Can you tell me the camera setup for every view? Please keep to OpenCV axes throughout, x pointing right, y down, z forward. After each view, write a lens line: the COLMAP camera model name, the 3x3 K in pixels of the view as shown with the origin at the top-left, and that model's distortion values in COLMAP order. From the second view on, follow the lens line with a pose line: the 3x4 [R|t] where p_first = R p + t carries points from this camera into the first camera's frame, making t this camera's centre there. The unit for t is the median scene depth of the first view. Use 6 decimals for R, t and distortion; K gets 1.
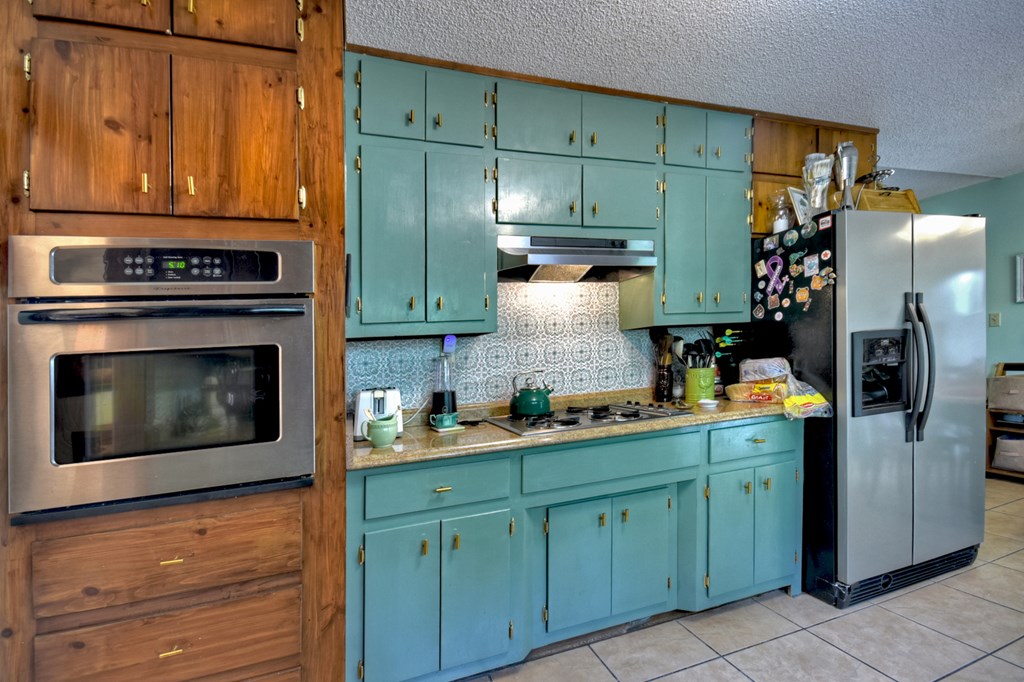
lens RADIAL K [[452.3, 0, 512.9], [0, 452.3, 360.7], [0, 0, 1]] dist [-0.000224, -0.000008]
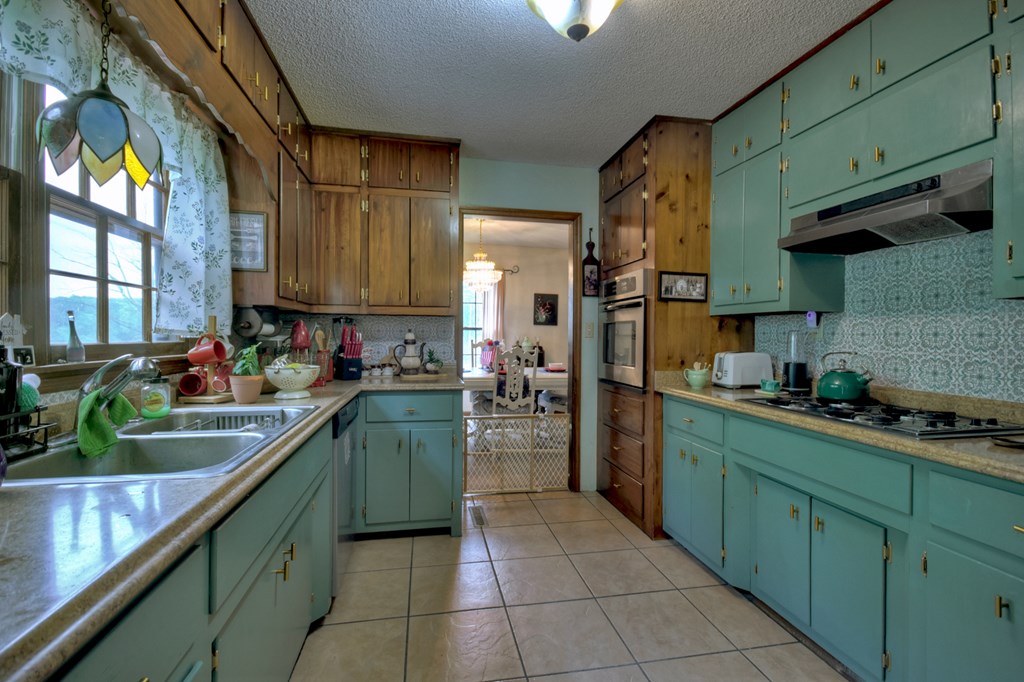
lens RADIAL K [[480.4, 0, 511.1], [0, 480.4, 329.2], [0, 0, 1]] dist [-0.000588, -0.000345]
pose [[-0.152715, 0.050058, -0.987002, 1.068653], [-0.011786, 0.998553, 0.052467, -0.064290], [0.988200, 0.019646, -0.151904, 0.473690]]
